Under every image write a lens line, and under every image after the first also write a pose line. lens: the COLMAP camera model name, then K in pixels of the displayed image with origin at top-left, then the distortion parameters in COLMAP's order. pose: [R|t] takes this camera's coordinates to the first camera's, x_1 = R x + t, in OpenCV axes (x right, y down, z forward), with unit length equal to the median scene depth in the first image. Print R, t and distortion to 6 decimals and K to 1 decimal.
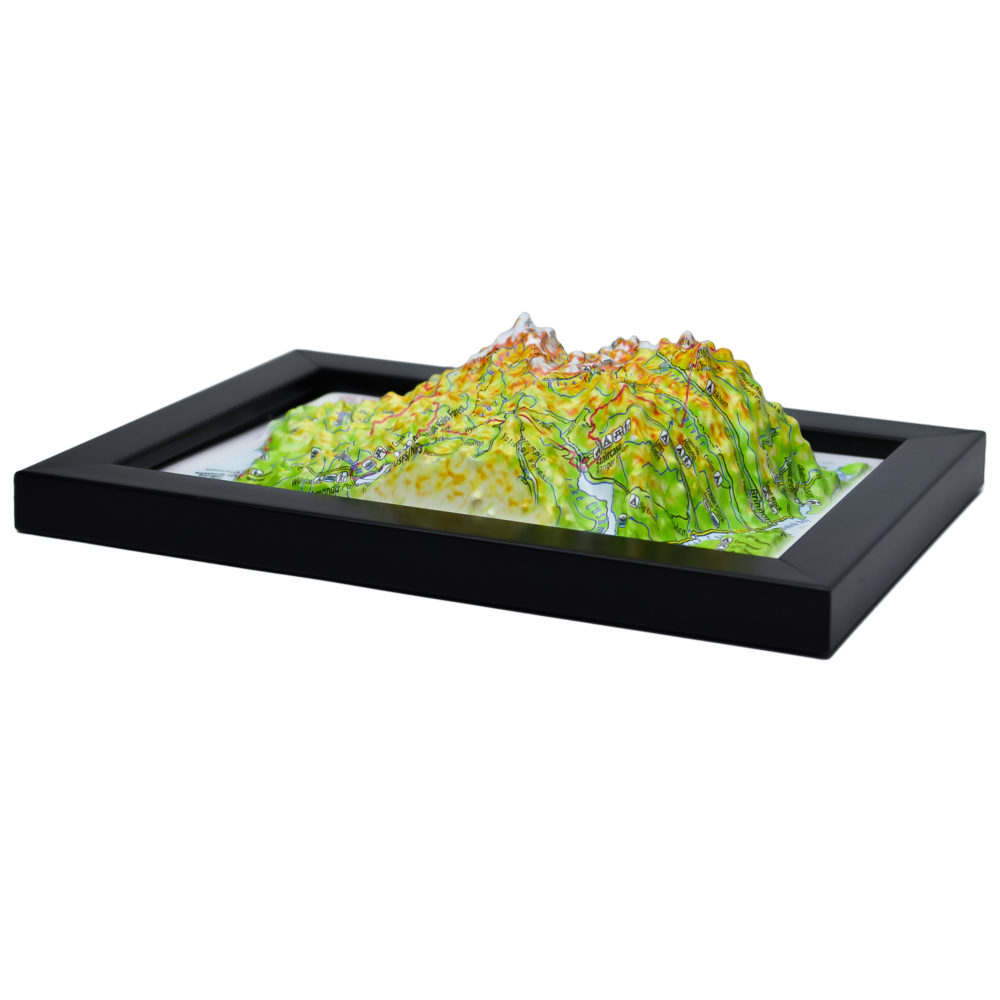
lens RADIAL K [[3245.6, 0, 500.0], [0, 3245.6, 500.0], [0, 0, 1]] dist [-0.024575, 0.765935]
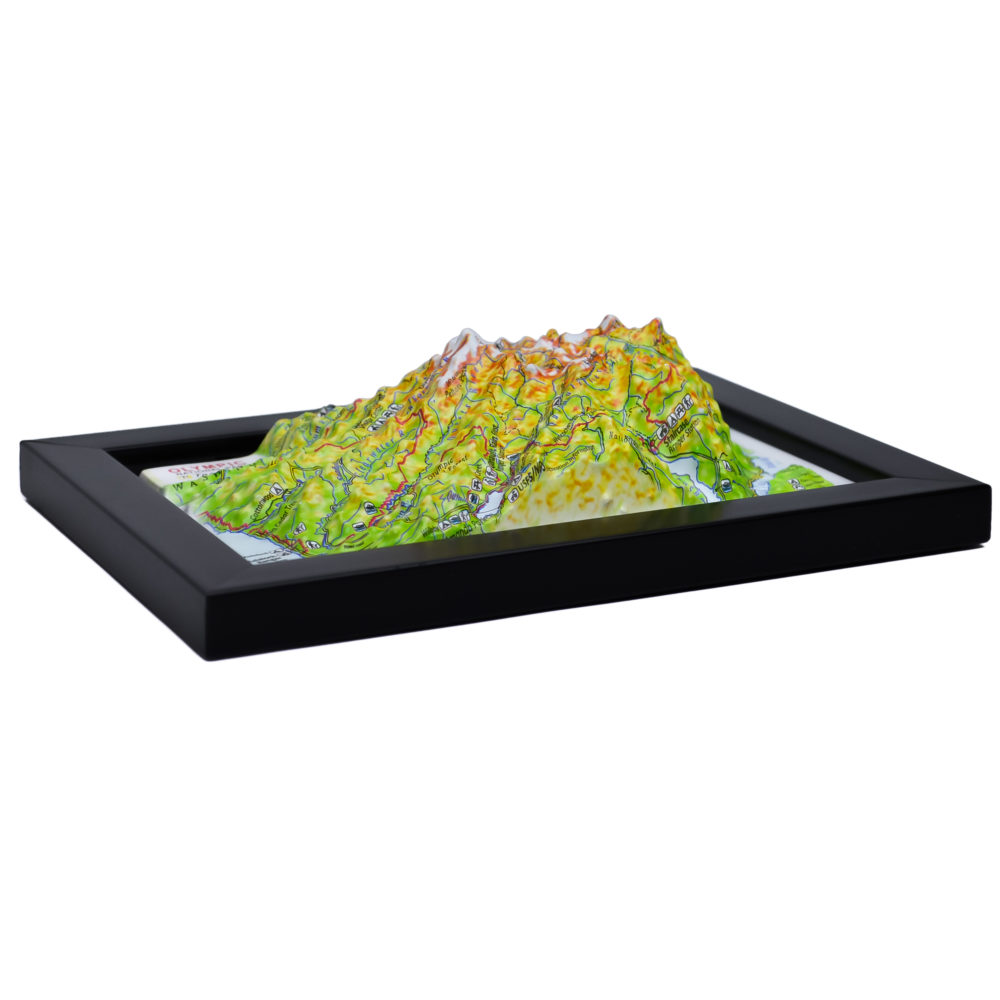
lens RADIAL K [[3245.6, 0, 500.0], [0, 3245.6, 500.0], [0, 0, 1]] dist [-0.024575, 0.765935]
pose [[0.539890, -0.205081, 0.816370, -0.859543], [0.207920, 0.972303, 0.106749, -0.116514], [-0.815652, 0.112107, 0.567578, 0.447649]]
